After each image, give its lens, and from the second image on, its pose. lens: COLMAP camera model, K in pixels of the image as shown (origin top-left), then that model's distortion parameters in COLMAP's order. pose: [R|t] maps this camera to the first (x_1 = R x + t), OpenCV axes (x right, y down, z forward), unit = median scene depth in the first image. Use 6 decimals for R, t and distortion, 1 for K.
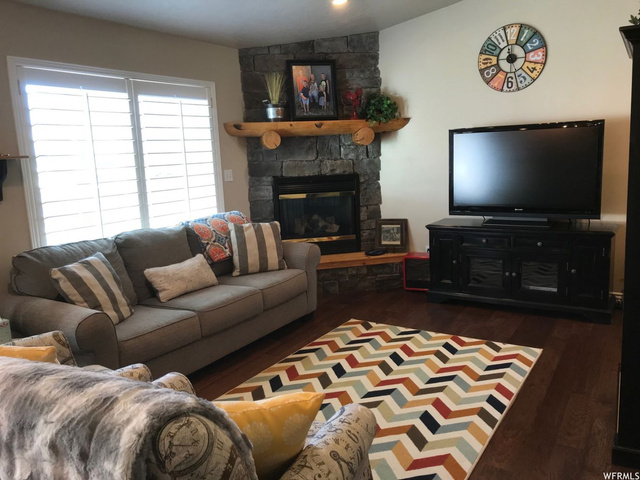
lens RADIAL K [[524.3, 0, 323.1], [0, 524.3, 240.2], [0, 0, 1]] dist [0.032923, -0.065832]
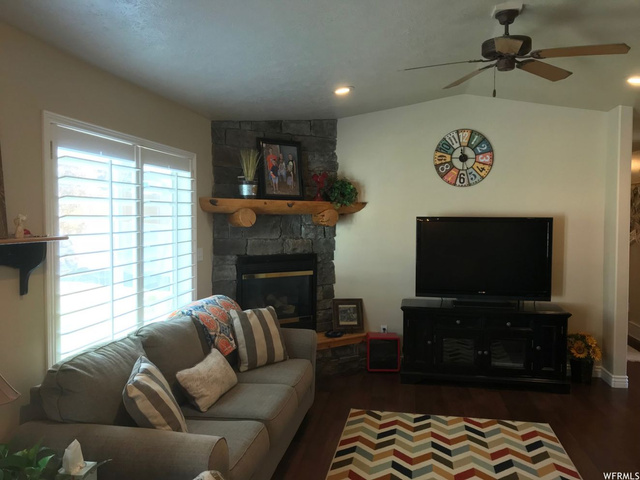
lens RADIAL K [[524.3, 0, 320.7], [0, 524.3, 235.4], [0, 0, 1]] dist [0.032923, -0.065832]
pose [[0.925669, 0.033727, 0.376829, -0.350700], [0.016654, 0.991421, -0.129645, -0.037461], [-0.377969, 0.126284, 0.917165, 0.095546]]
